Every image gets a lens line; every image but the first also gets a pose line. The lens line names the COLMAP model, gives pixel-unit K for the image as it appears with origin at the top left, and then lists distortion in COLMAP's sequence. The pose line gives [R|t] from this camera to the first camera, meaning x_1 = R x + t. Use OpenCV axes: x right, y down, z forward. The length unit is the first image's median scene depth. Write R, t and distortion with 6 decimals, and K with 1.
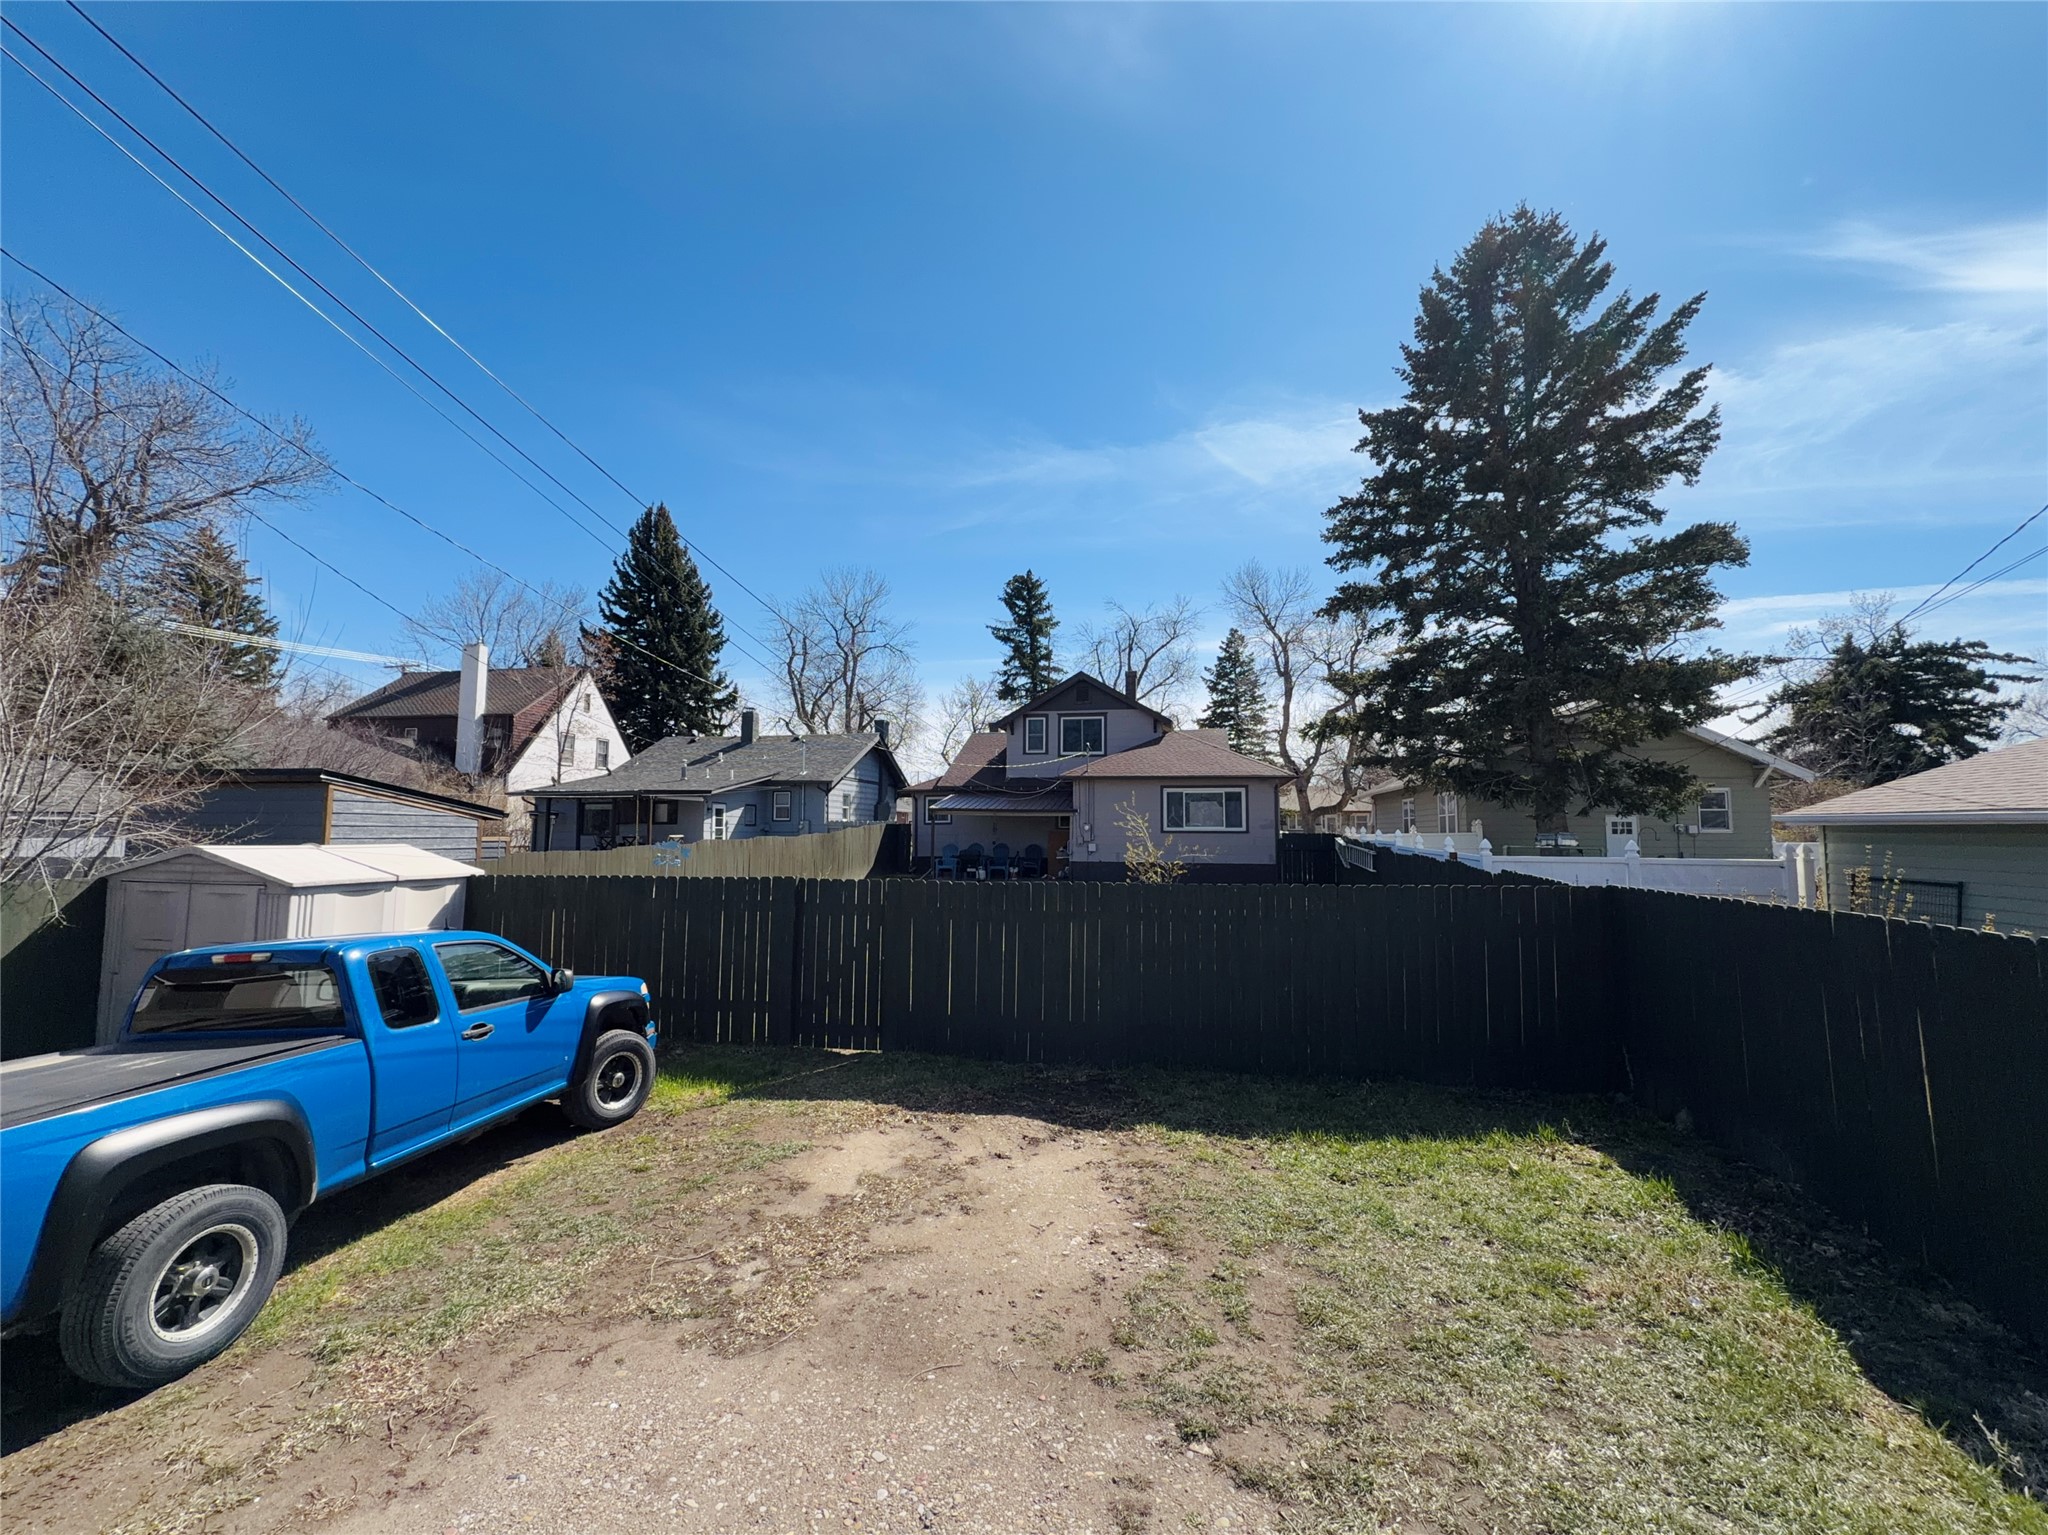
lens RADIAL K [[831.7, 0, 1020.4], [0, 831.7, 782.5], [0, 0, 1]] dist [-0.000499, -0.000058]
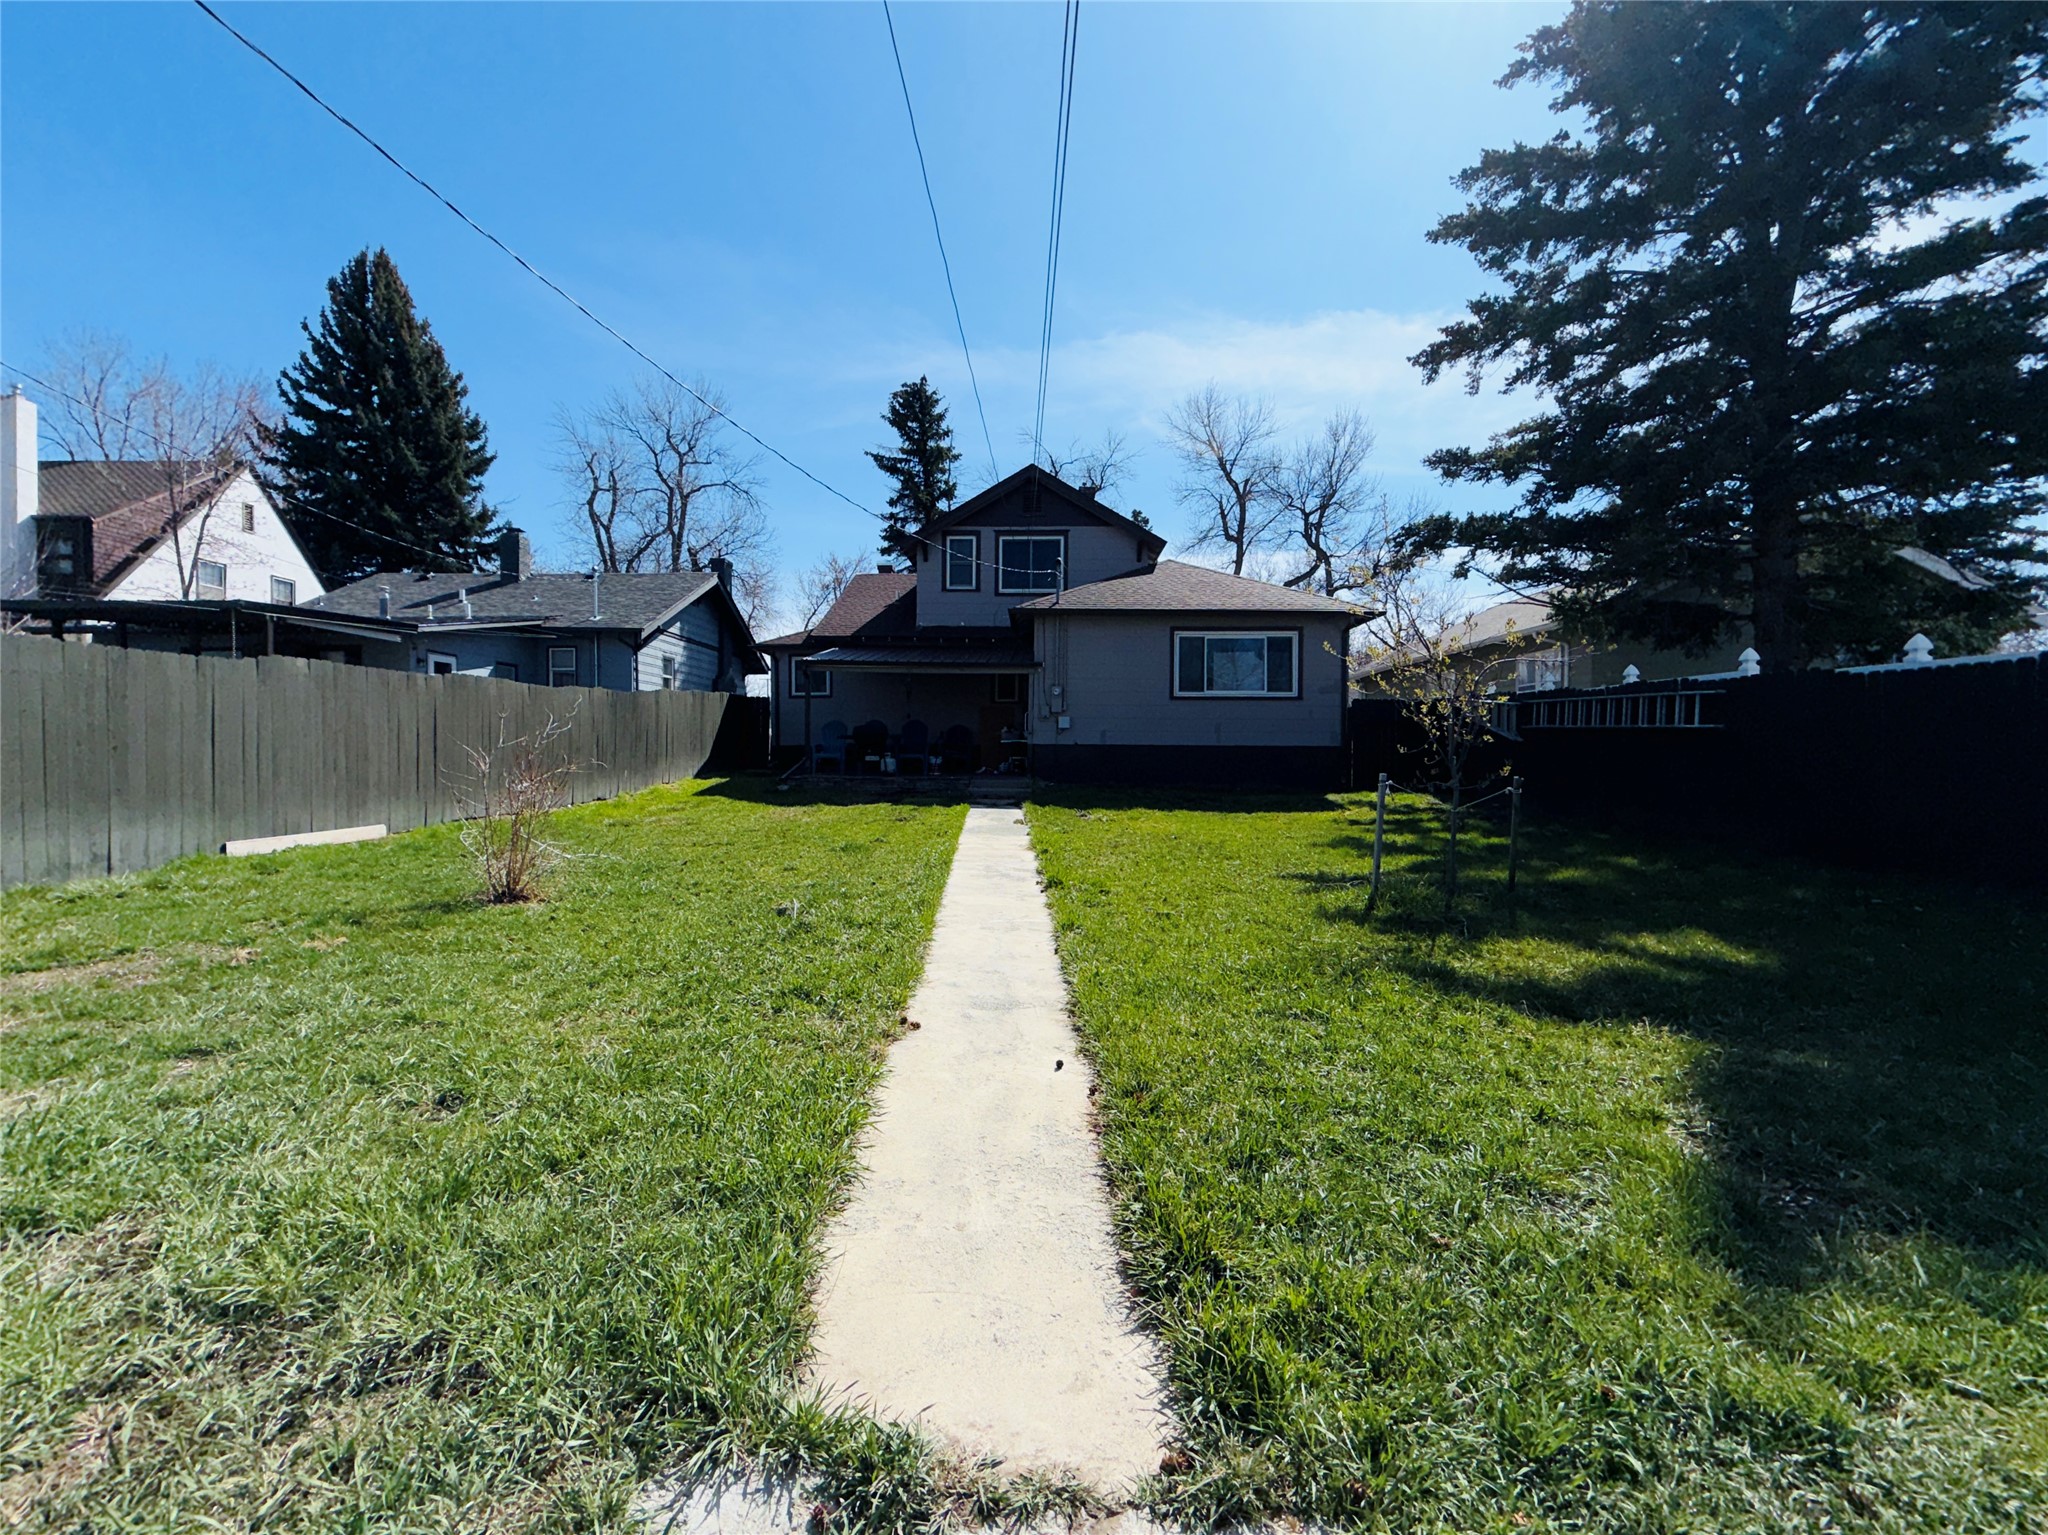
lens RADIAL K [[831.7, 0, 1020.4], [0, 831.7, 782.5], [0, 0, 1]] dist [-0.000499, -0.000058]
pose [[0.985105, -0.004168, 0.171905, -0.033434], [-0.012028, 0.995587, 0.093069, 0.037332], [-0.171535, -0.093751, 0.980707, 0.211854]]
